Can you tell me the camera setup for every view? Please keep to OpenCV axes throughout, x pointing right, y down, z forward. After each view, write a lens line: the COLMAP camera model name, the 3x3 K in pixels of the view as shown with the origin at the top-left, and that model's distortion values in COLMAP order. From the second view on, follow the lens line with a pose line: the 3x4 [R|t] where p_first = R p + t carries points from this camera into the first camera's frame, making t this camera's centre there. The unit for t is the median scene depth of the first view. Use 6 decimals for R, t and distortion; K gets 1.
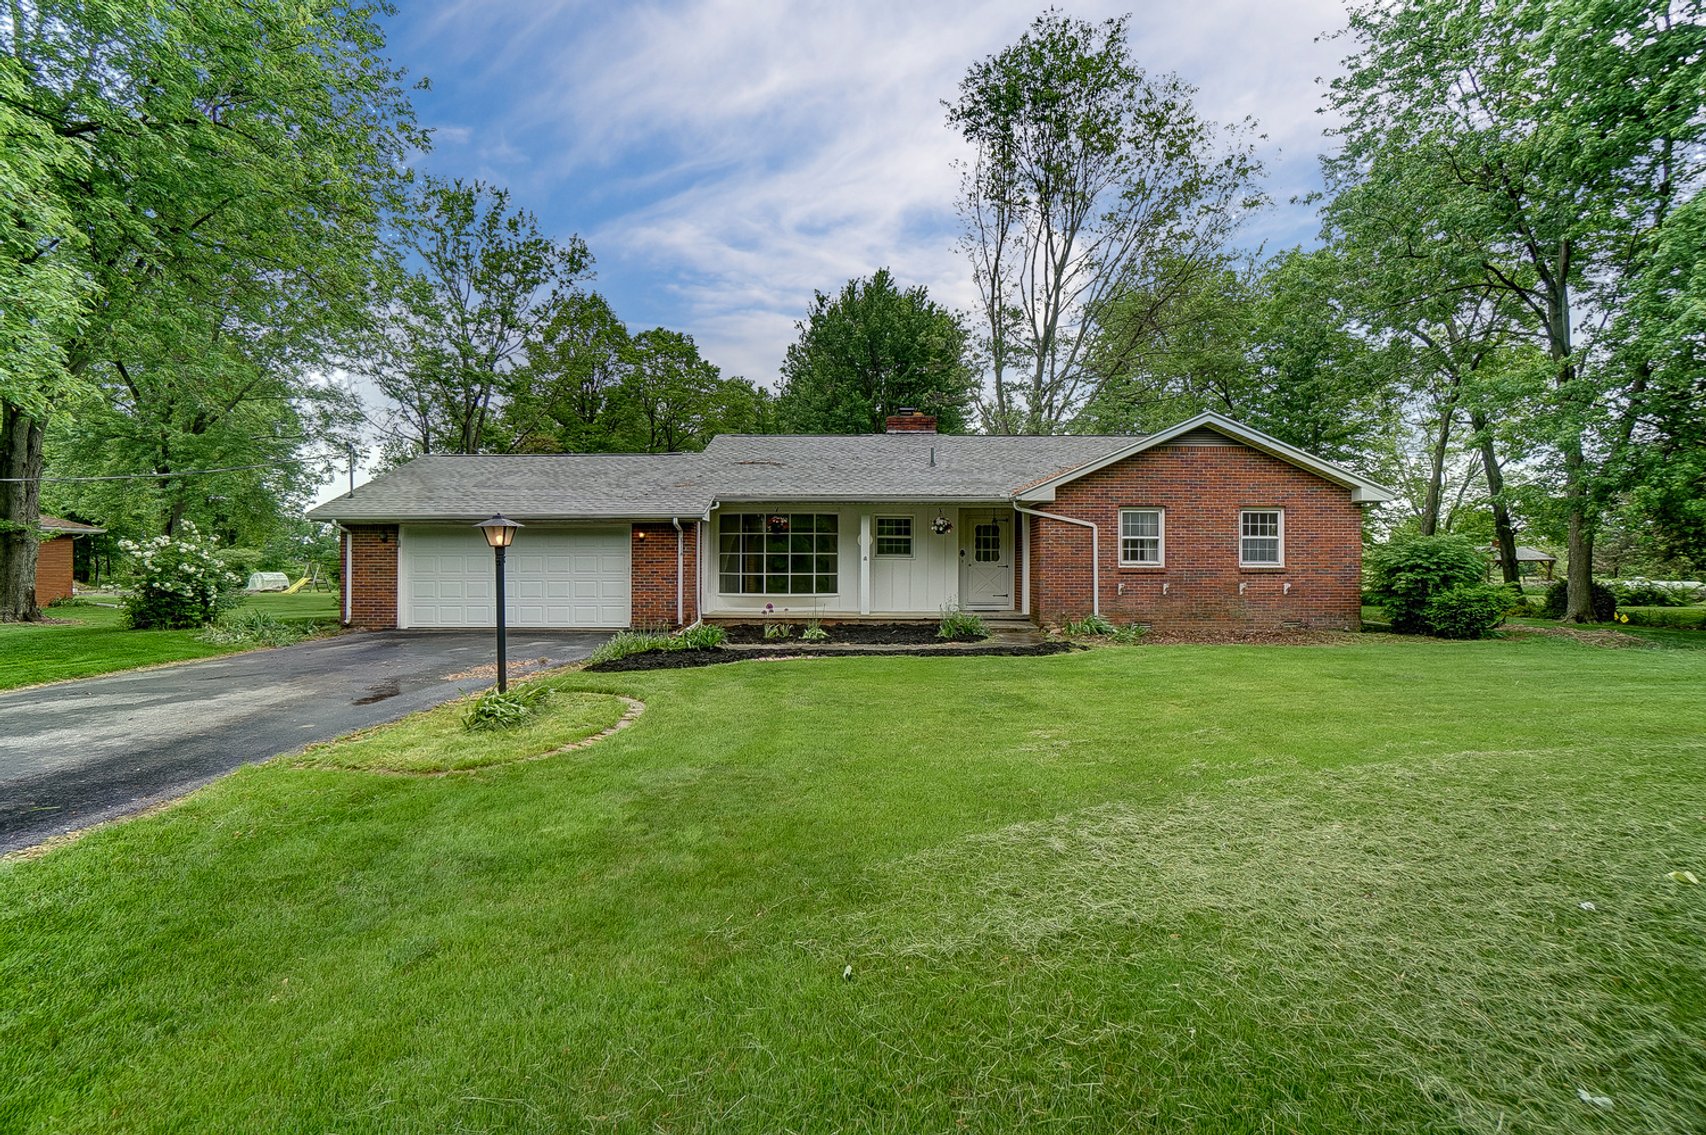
lens RADIAL K [[755.2, 0, 853.0], [0, 755.2, 567.5], [0, 0, 1]] dist [-0.041474, 0.000208]
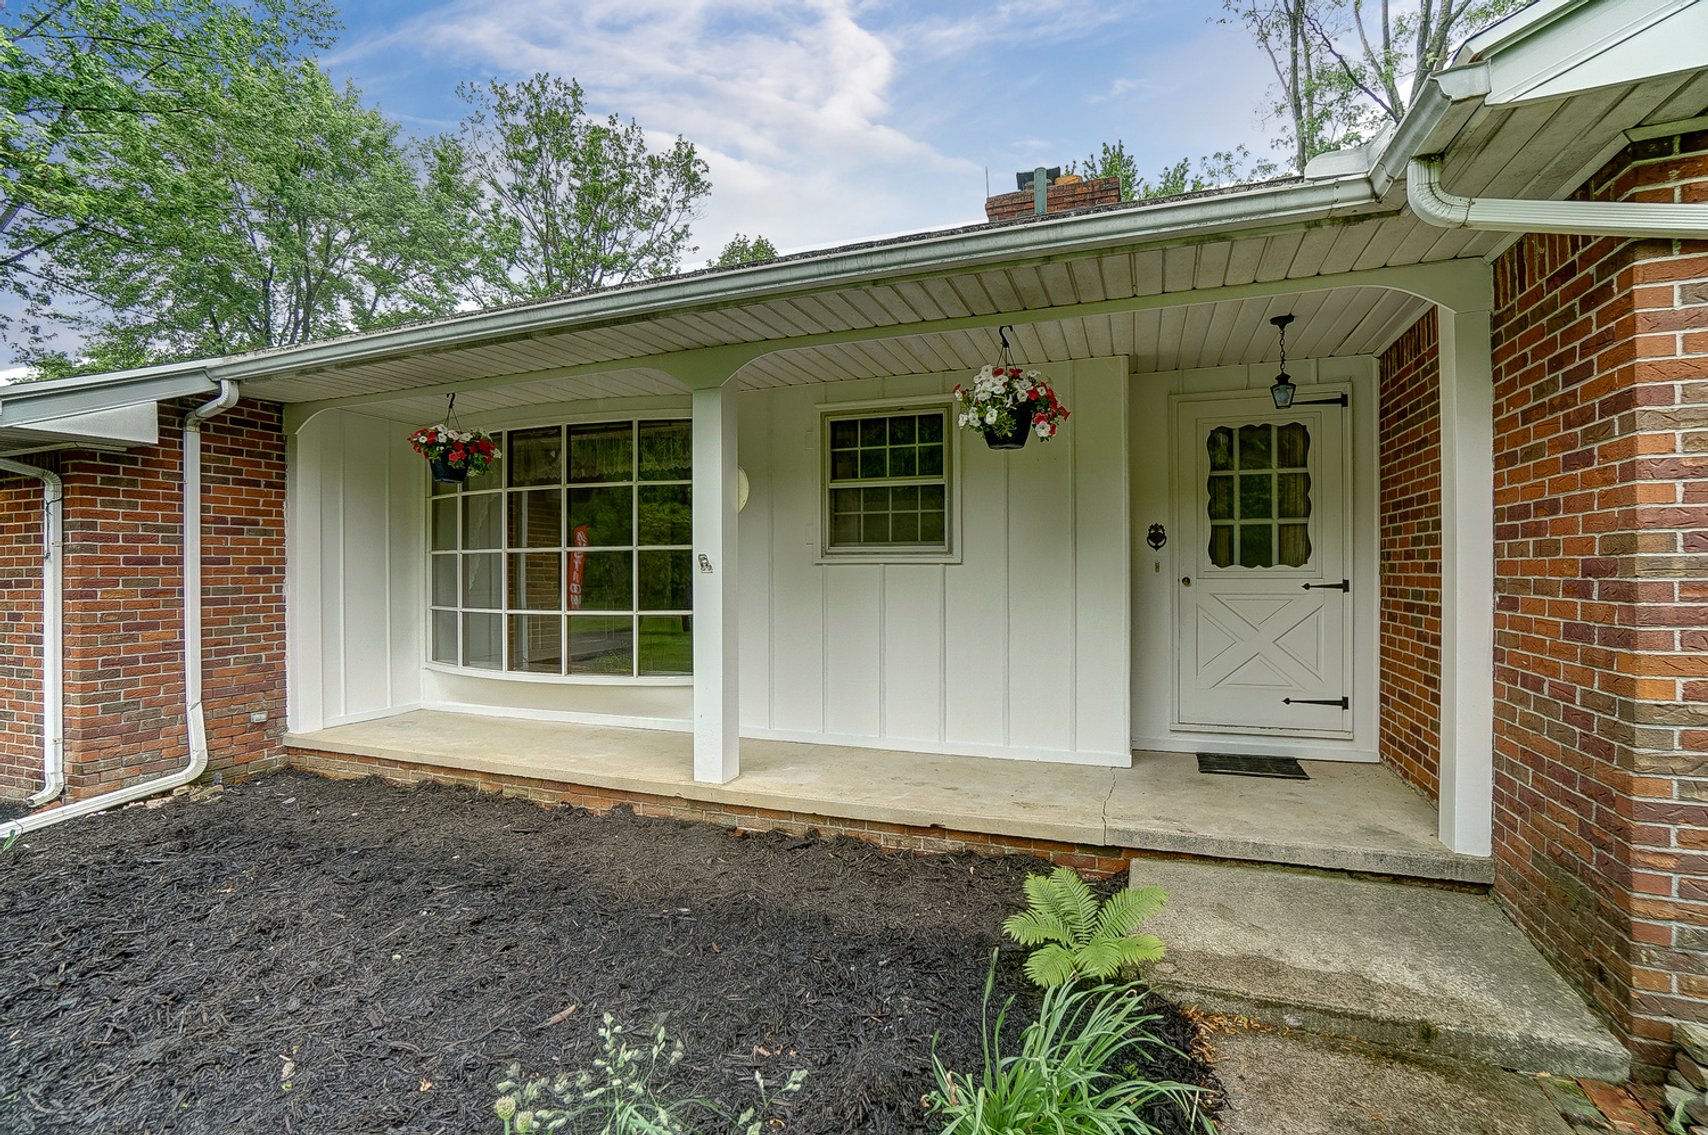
lens RADIAL K [[774.6, 0, 854.0], [0, 774.6, 567.5], [0, 0, 1]] dist [-0.033168, 0.000630]
pose [[0.936864, -0.009212, -0.349571, 0.161113], [0.009698, 0.999953, -0.000360, -0.009961], [0.349558, -0.003053, 0.936910, 0.812196]]
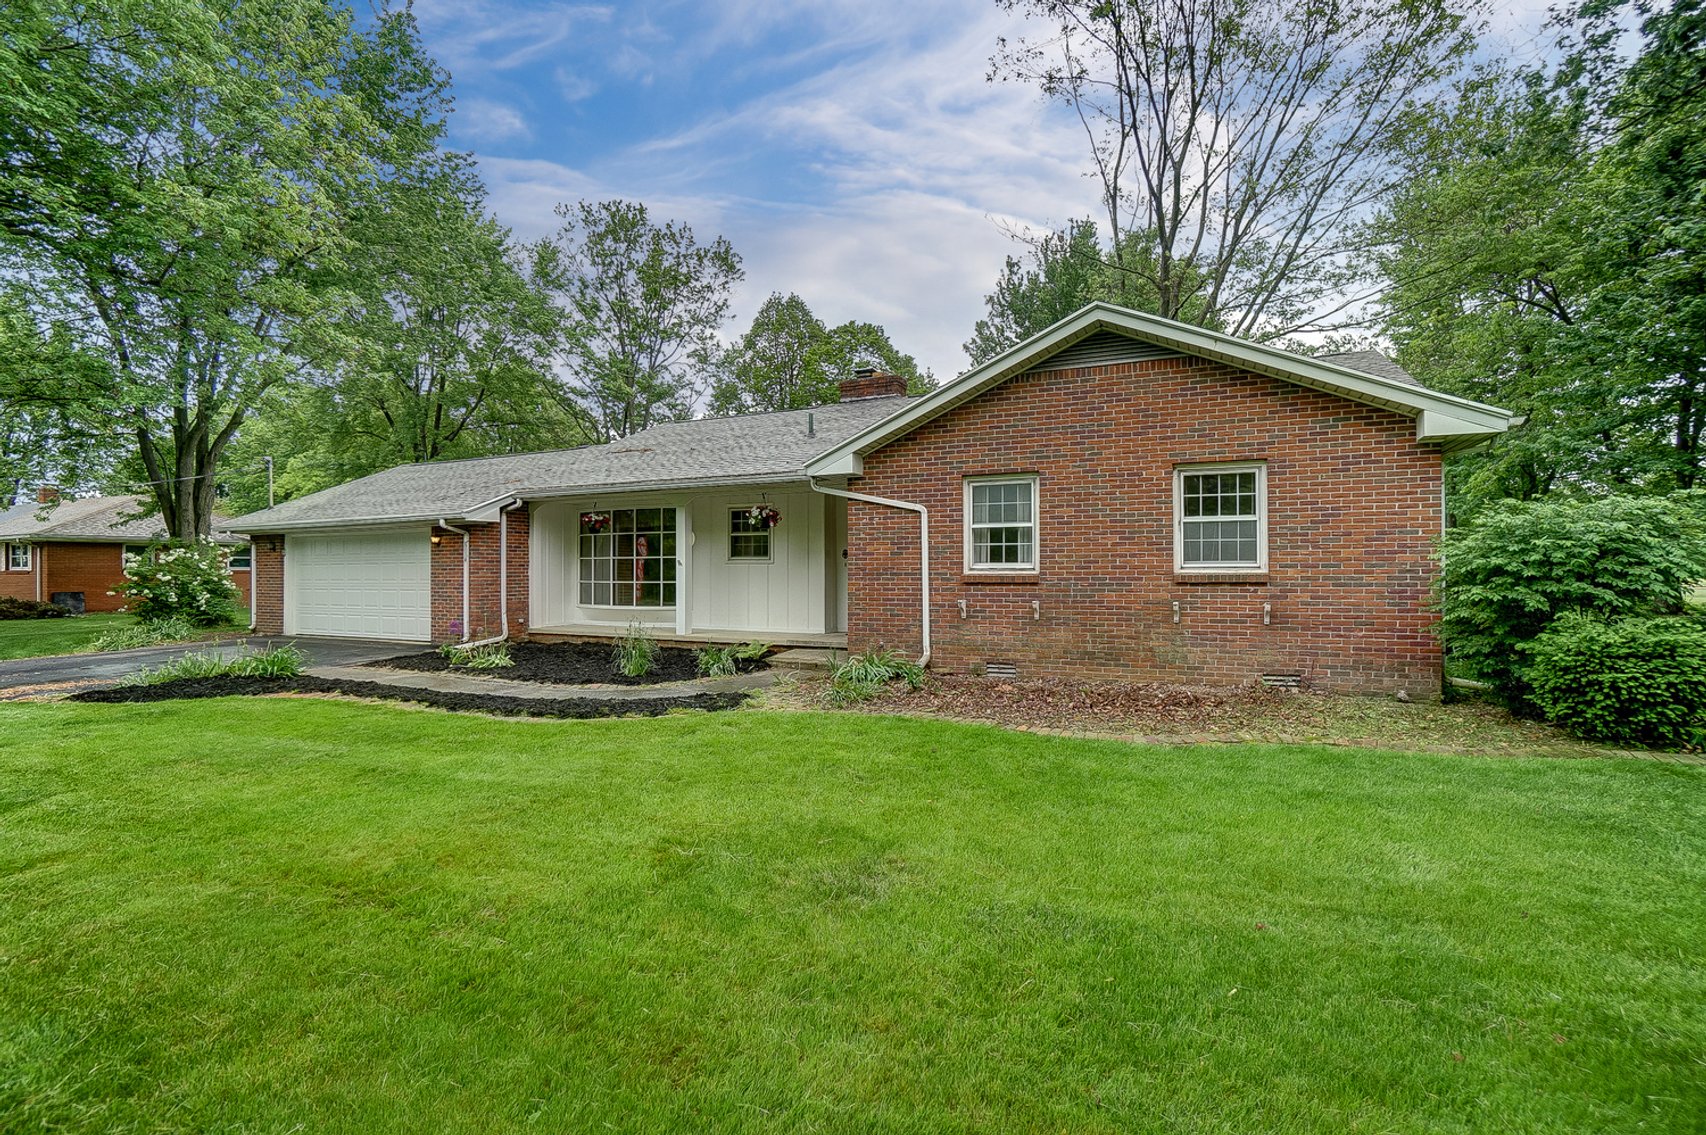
lens RADIAL K [[773.6, 0, 853.0], [0, 773.6, 567.5], [0, 0, 1]] dist [-0.033168, 0.000630]
pose [[0.906308, -0.005733, -0.422578, 0.537873], [0.004469, 0.999982, -0.003980, -0.003316], [0.422593, 0.001719, 0.906318, 0.372558]]
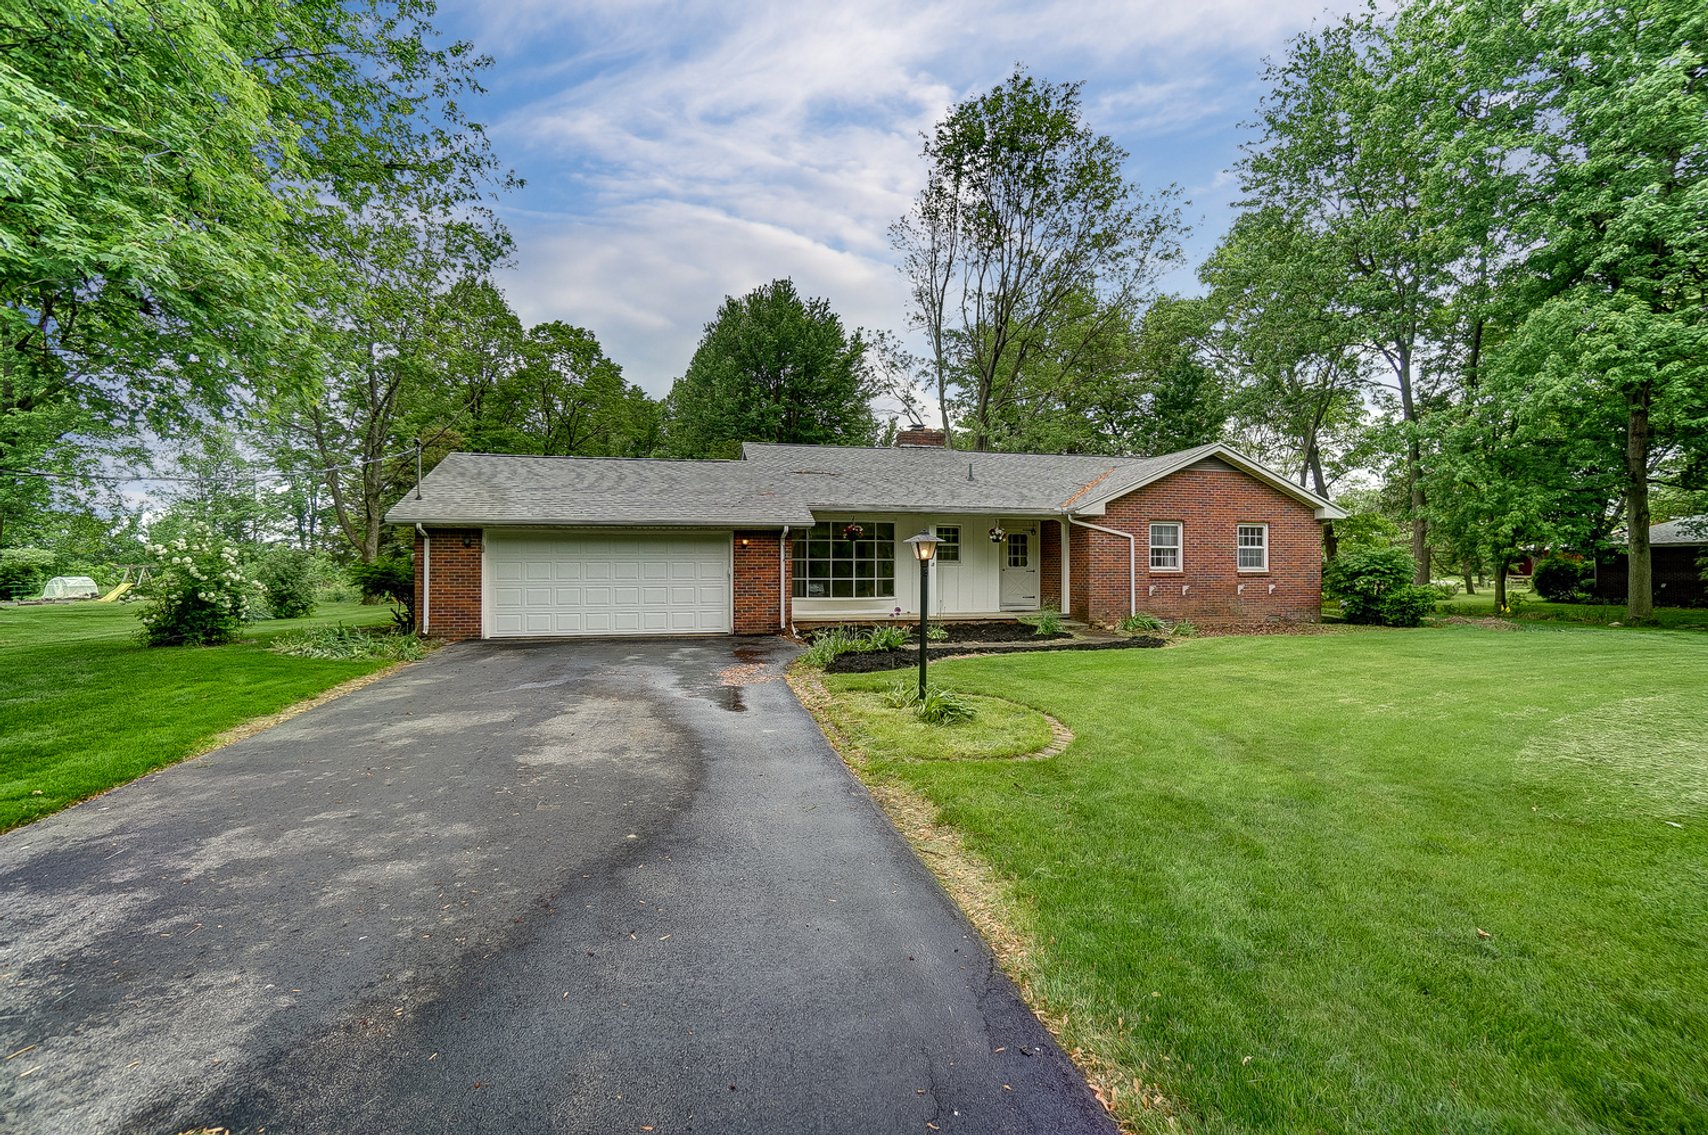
lens RADIAL K [[750.0, 0, 854.0], [0, 750.0, 567.5], [0, 0, 1]] dist [-0.043875, 0.000064]
pose [[0.974173, -0.001265, 0.225798, -0.355845], [0.001730, 0.999997, -0.001861, -0.006043], [-0.225794, 0.002203, 0.974172, -0.030011]]
